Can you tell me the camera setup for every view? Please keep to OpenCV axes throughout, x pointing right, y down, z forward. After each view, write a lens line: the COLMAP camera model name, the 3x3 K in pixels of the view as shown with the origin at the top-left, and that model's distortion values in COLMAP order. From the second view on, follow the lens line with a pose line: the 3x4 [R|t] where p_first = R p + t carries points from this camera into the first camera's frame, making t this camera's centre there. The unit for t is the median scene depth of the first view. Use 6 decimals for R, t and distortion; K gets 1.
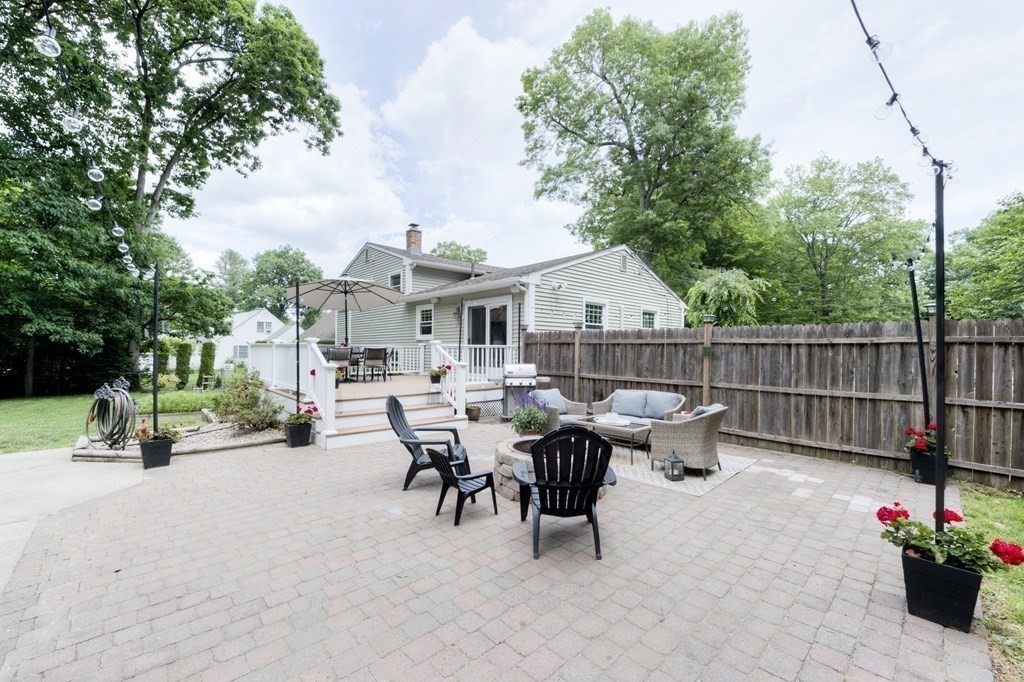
lens RADIAL K [[413.2, 0, 512.0], [0, 413.2, 341.0], [0, 0, 1]] dist [-0.019739, 0.000060]
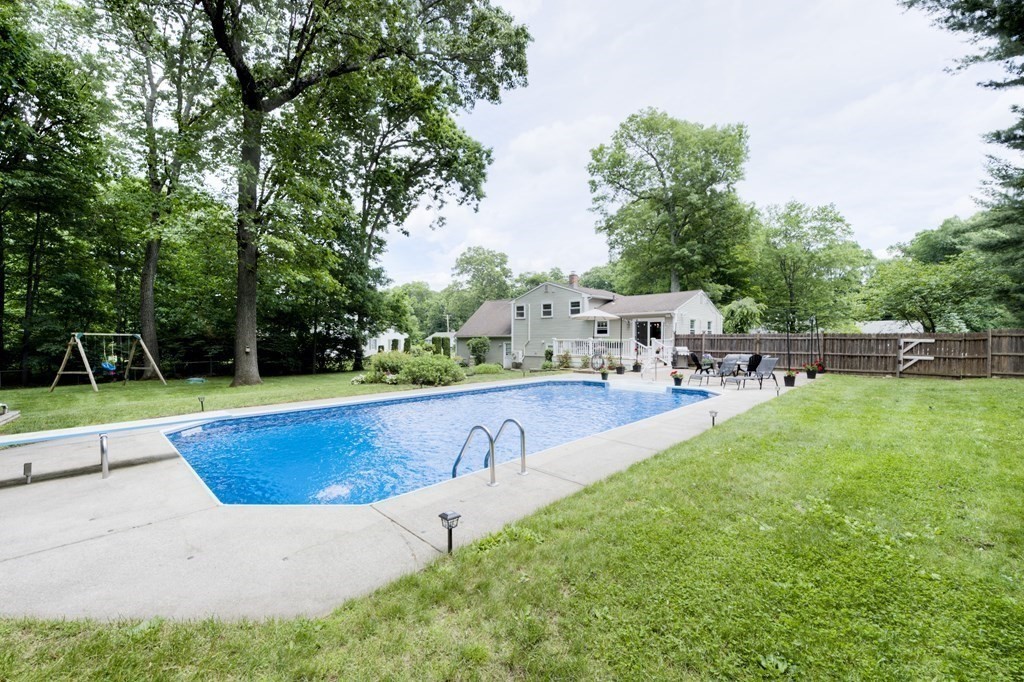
lens RADIAL K [[420.2, 0, 512.0], [0, 420.2, 341.0], [0, 0, 1]] dist [0.000039, -0.000048]
pose [[0.997578, -0.008016, 0.069098, -0.662761], [0.006273, 0.999658, 0.025403, -0.029580], [-0.069278, -0.024908, 0.997286, -0.843201]]
